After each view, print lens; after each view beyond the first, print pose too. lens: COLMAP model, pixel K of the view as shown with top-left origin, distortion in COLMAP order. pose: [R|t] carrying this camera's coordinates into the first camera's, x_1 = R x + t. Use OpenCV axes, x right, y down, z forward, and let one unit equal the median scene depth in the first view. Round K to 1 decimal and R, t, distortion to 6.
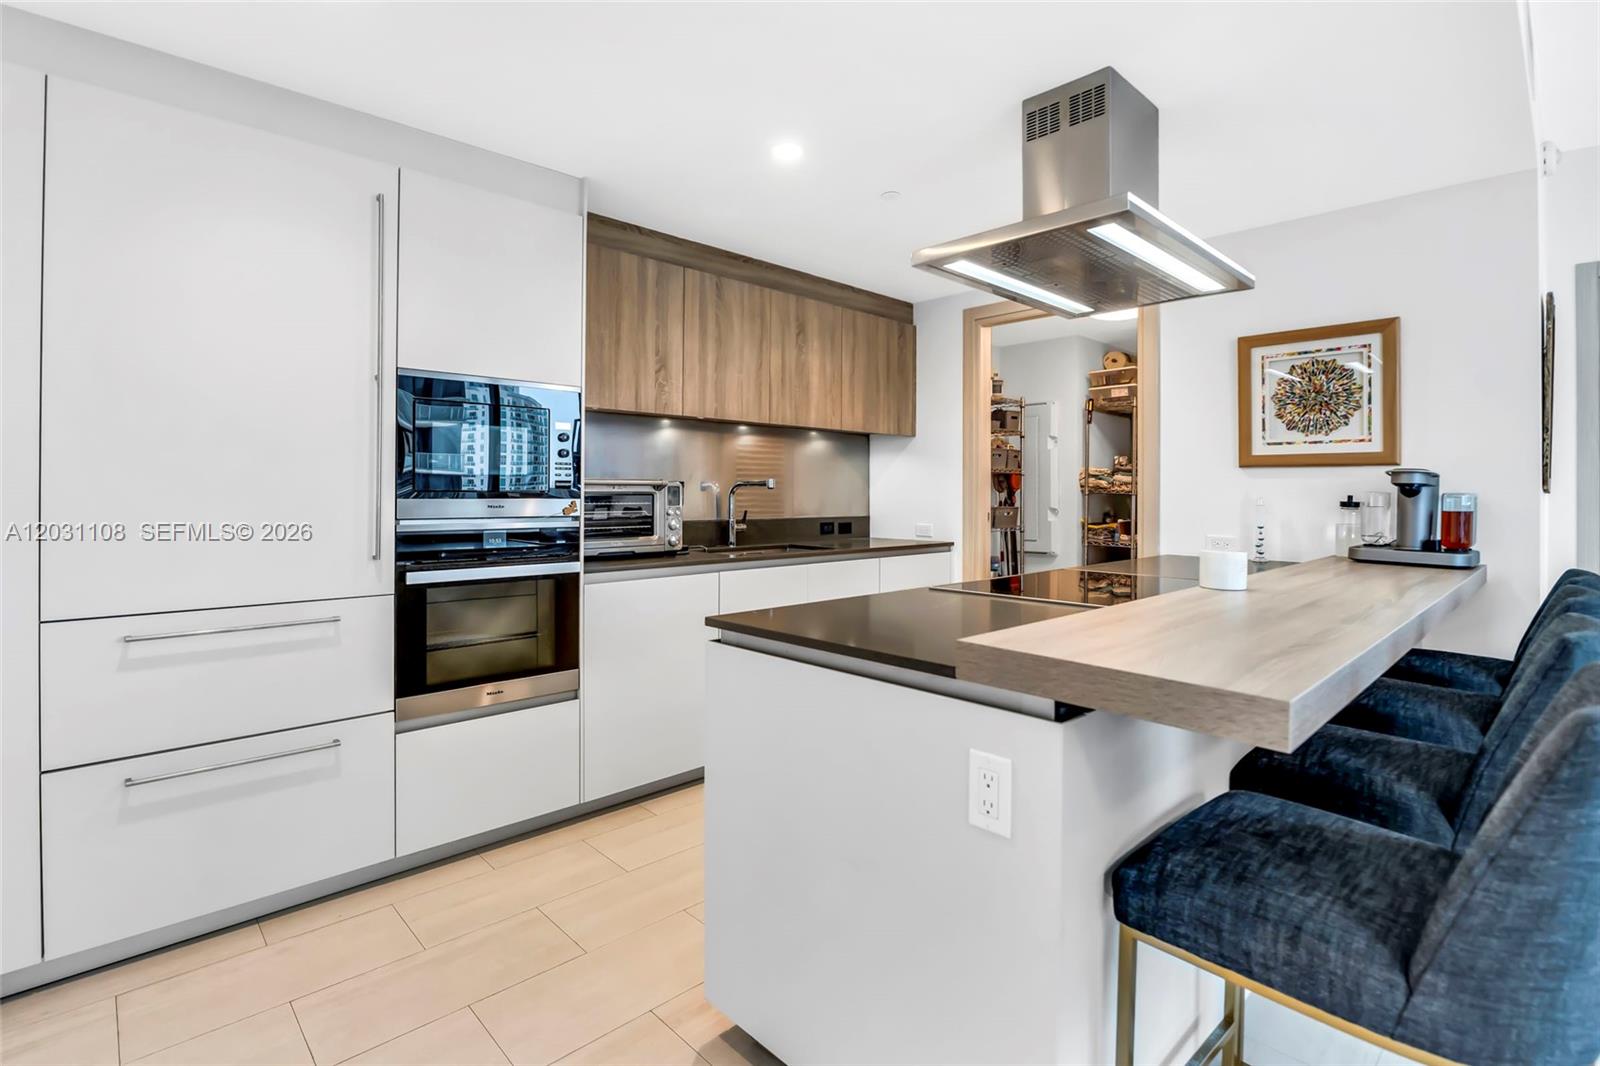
lens RADIAL K [[756.3, 0, 798.9], [0, 756.3, 493.2], [0, 0, 1]] dist [-0.022071, 0.002176]
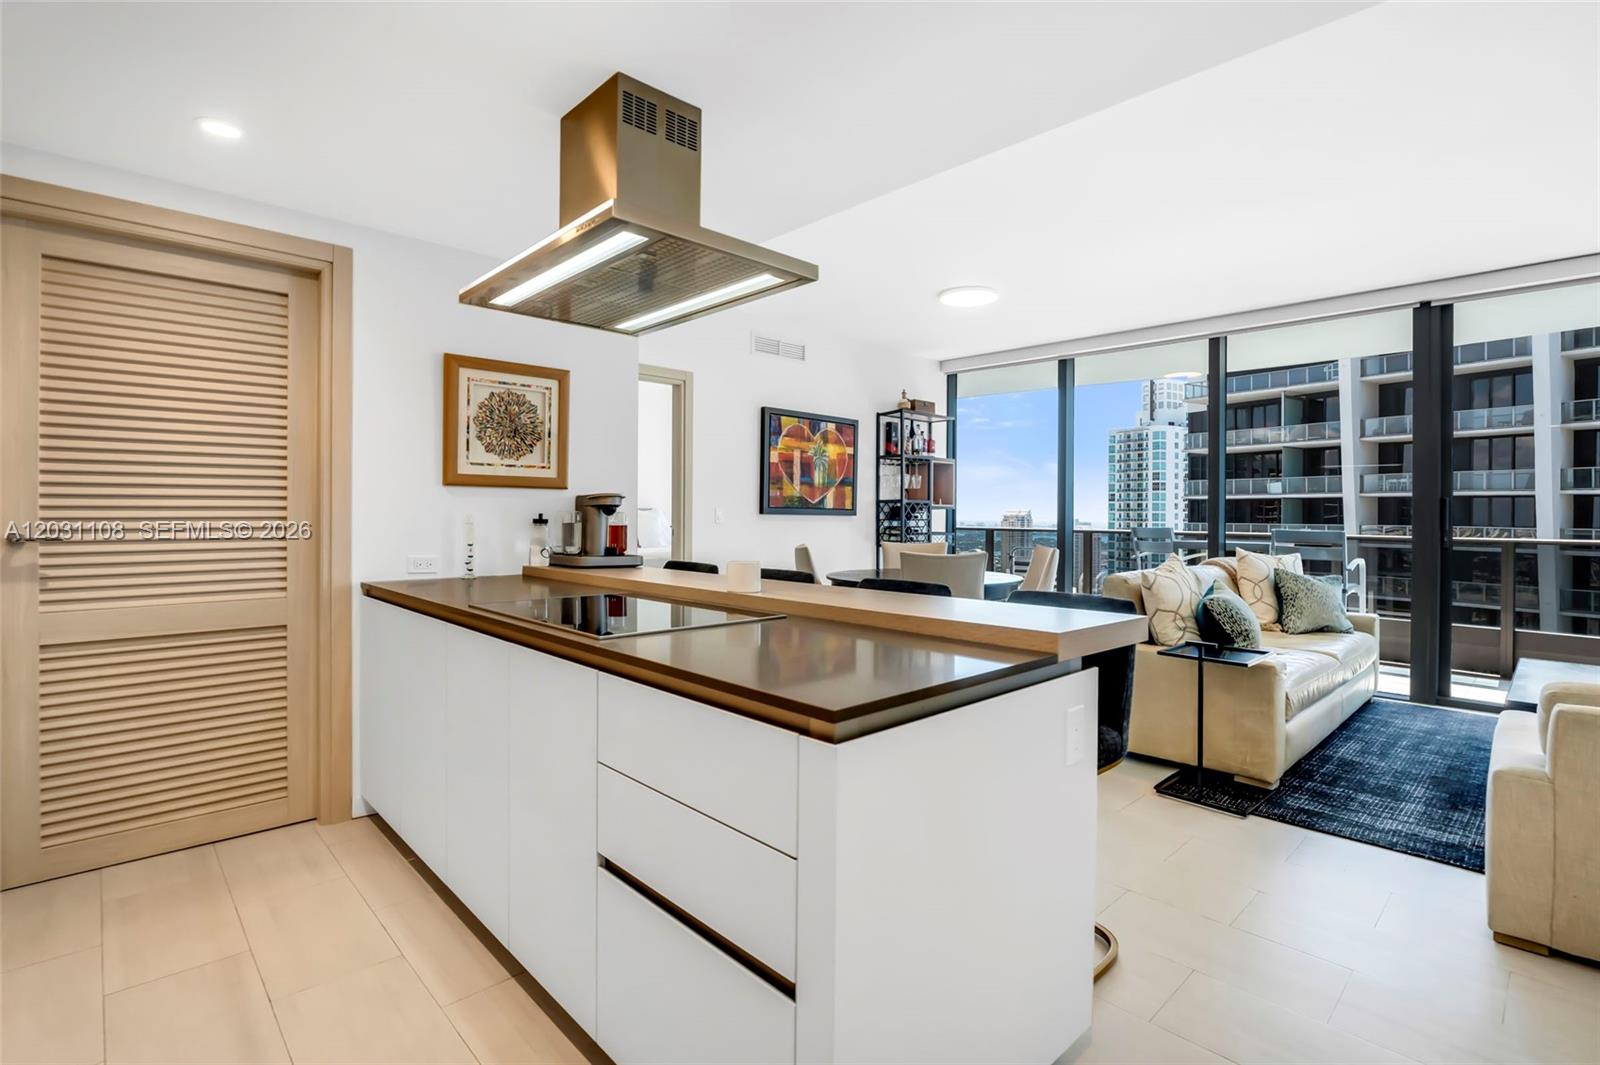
lens RADIAL K [[756.3, 0, 793.8], [0, 756.3, 508.3], [0, 0, 1]] dist [-0.022071, 0.002176]
pose [[-0.001209, 0.000444, 0.999999, -0.398483], [-0.005698, 0.999984, -0.000451, -0.006329], [-0.999983, -0.005699, -0.001206, 0.539284]]
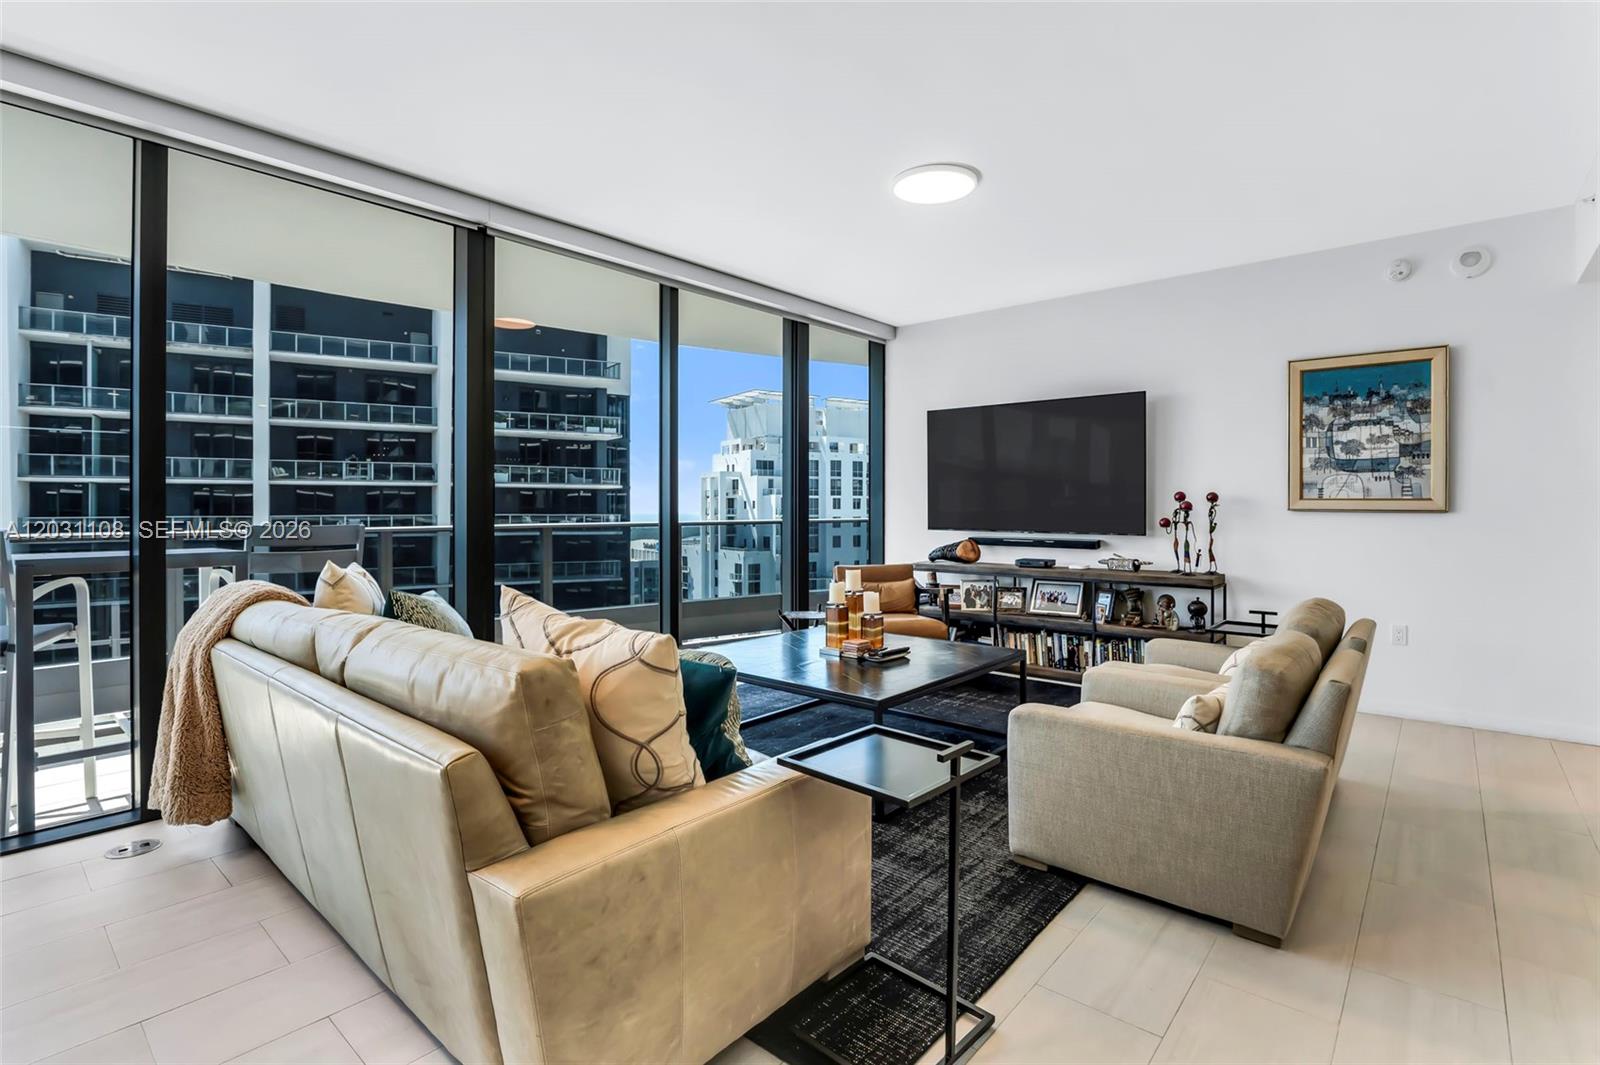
lens RADIAL K [[756.3, 0, 805.7], [0, 756.3, 512.2], [0, 0, 1]] dist [-0.022071, 0.002176]
pose [[-0.994689, -0.005002, -0.102804, 0.707609], [-0.005770, 0.999958, 0.007171, 0.006836], [0.102764, 0.007726, -0.994676, 0.486571]]
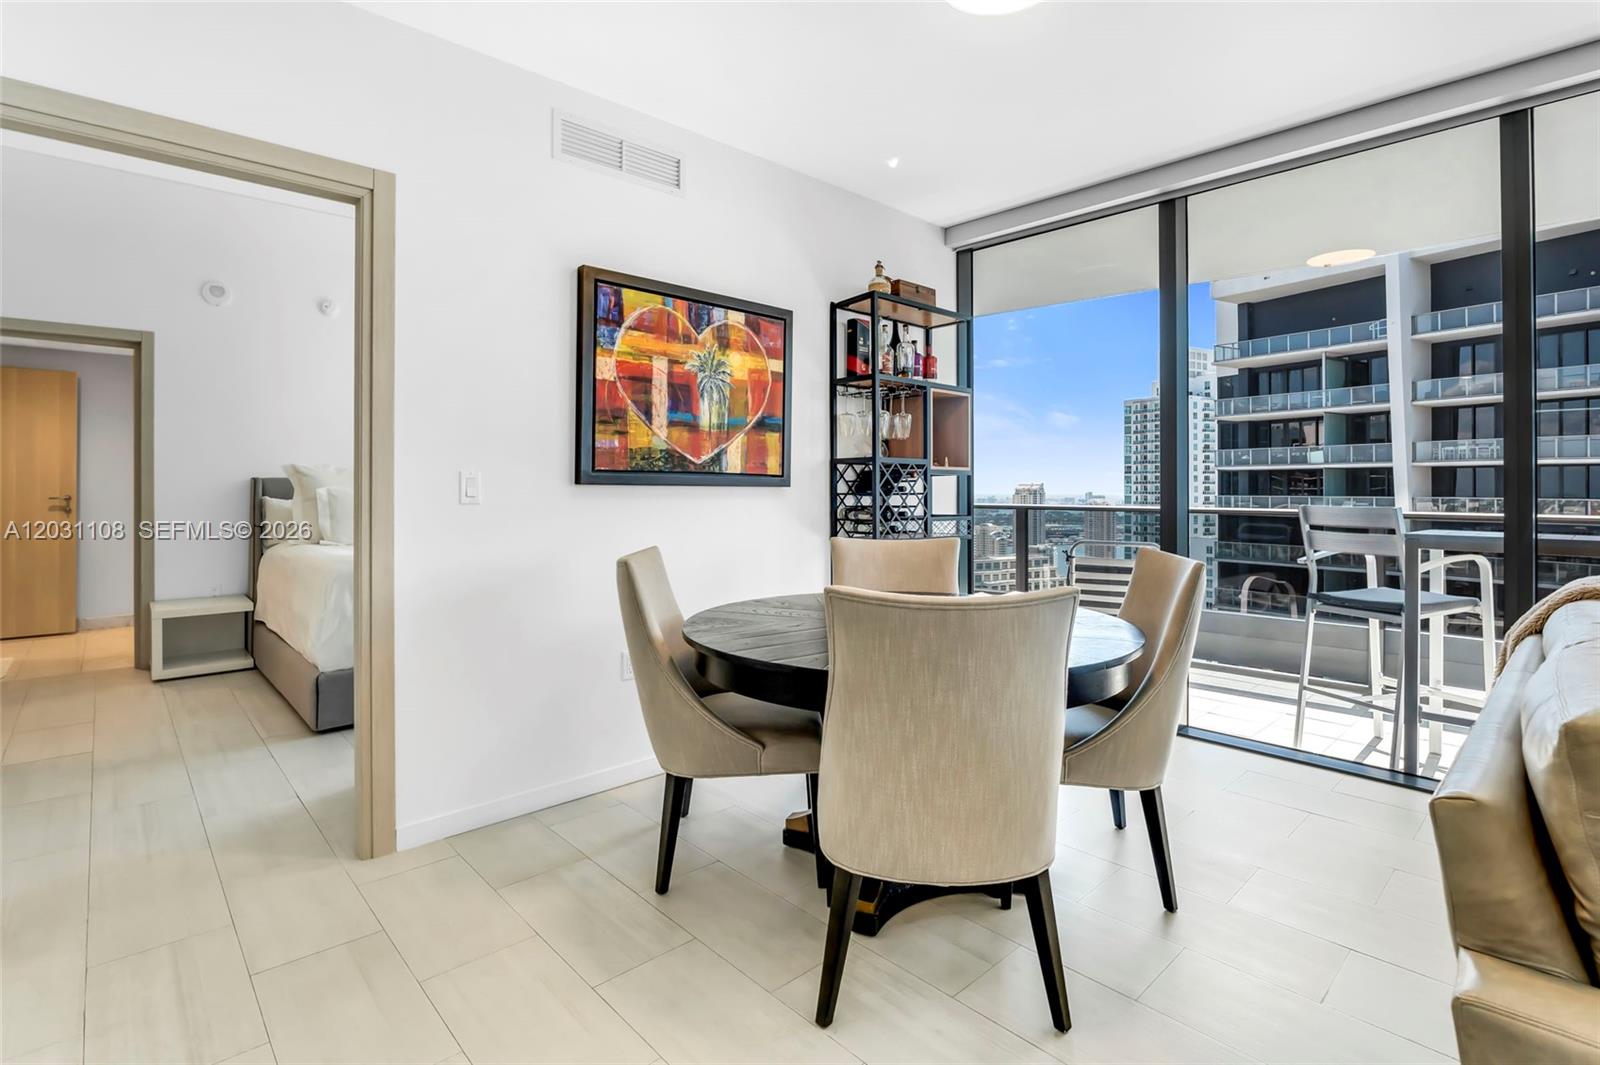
lens RADIAL K [[756.3, 0, 781.2], [0, 756.3, 473.3], [0, 0, 1]] dist [-0.022071, 0.002176]
pose [[0.028164, 0.012976, 0.999519, 0.527996], [-0.000763, 0.999916, -0.012960, 0.005504], [-0.999603, -0.000398, 0.028171, 0.351726]]
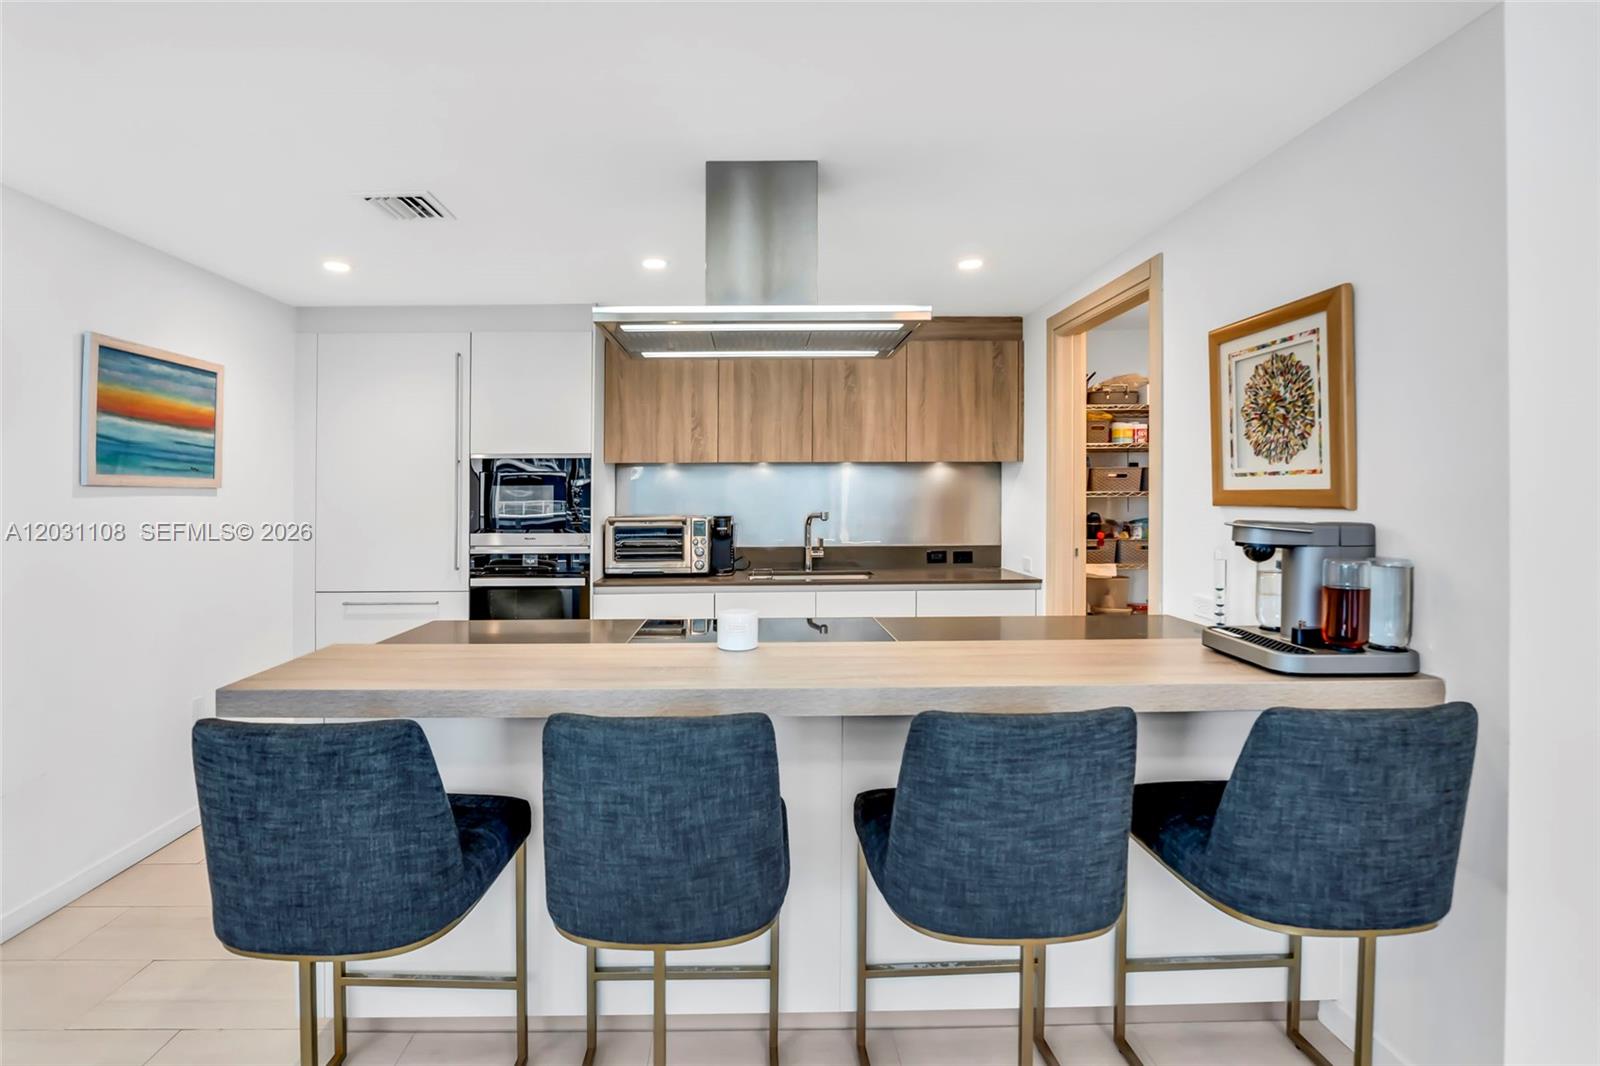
lens RADIAL K [[756.3, 0, 759.7], [0, 756.3, 501.4], [0, 0, 1]] dist [-0.022071, 0.002176]
pose [[0.736278, -0.004388, -0.676665, 0.752296], [0.009071, 0.999953, 0.003386, -0.045094], [0.676619, -0.008631, 0.736283, 0.147813]]
